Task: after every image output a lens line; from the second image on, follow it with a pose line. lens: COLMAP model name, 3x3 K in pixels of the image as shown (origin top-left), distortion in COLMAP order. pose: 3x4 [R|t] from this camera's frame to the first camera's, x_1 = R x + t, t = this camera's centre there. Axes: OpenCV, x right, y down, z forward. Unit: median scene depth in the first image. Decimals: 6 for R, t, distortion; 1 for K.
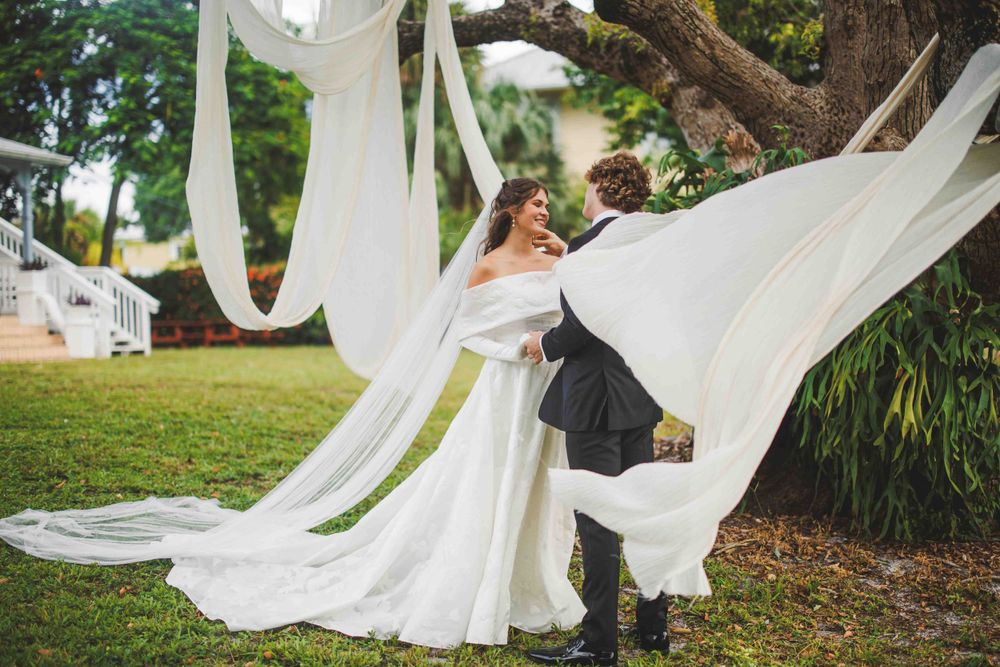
lens RADIAL K [[1512.1, 0, 500.9], [0, 1512.1, 315.4], [0, 0, 1]] dist [-0.153576, 0.630991]
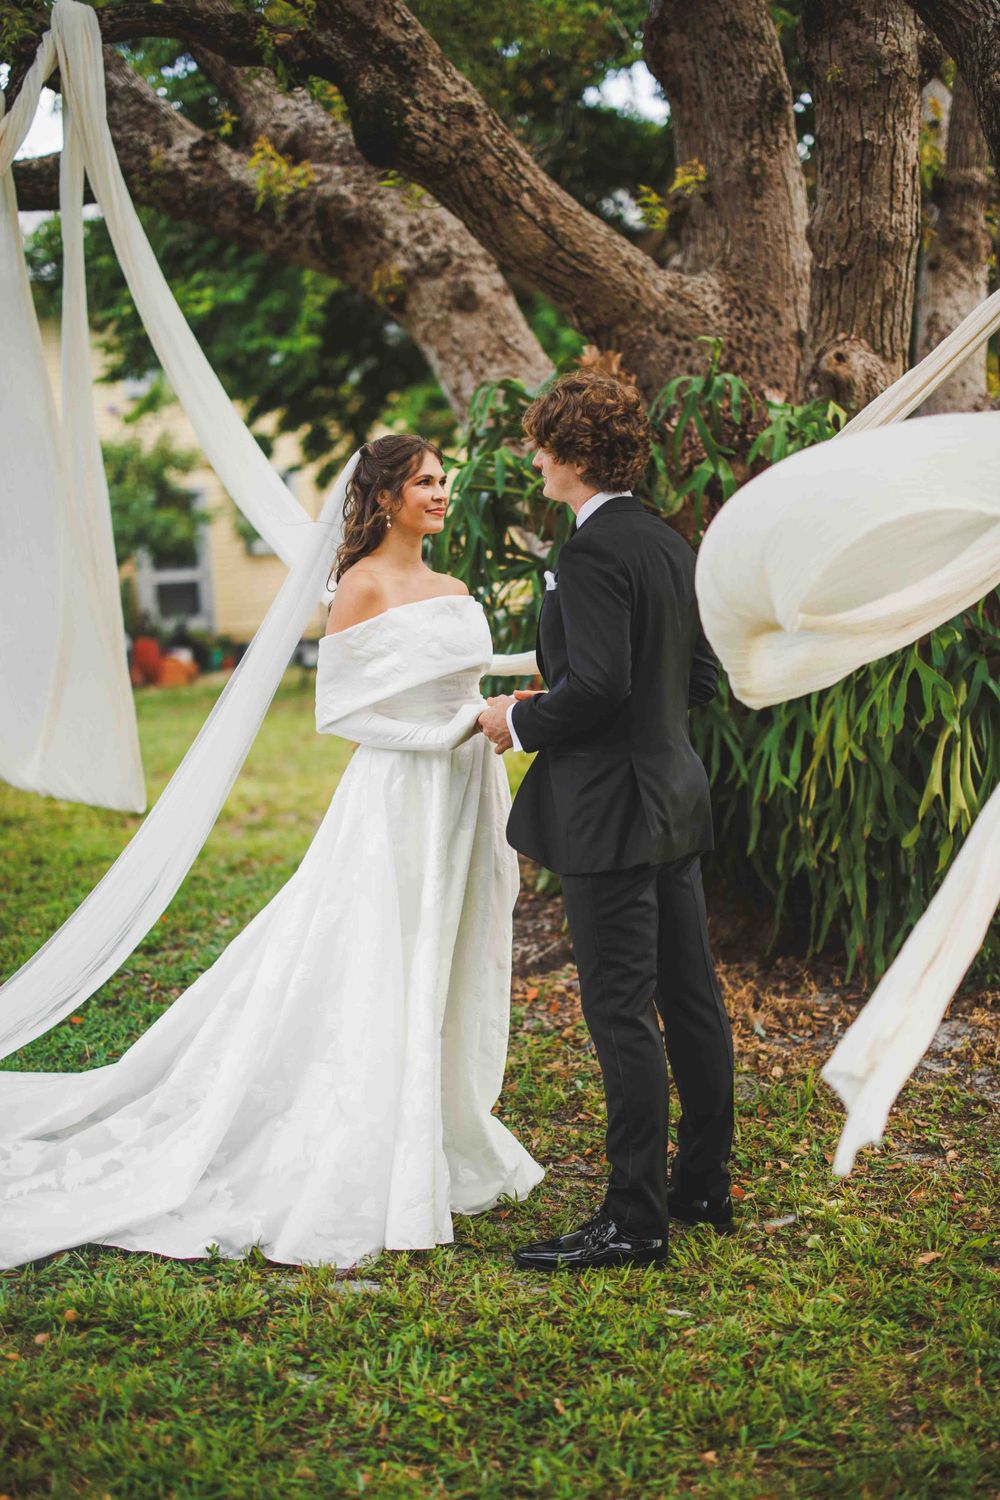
lens RADIAL K [[2268.2, 0, 498.3], [0, 2268.2, 771.6], [0, 0, 1]] dist [-0.153576, 0.630991]
pose [[0.958329, -0.063128, 0.278603, -0.146861], [0.045523, 0.996562, 0.069218, -0.015297], [-0.282015, -0.053651, 0.957909, 0.117602]]
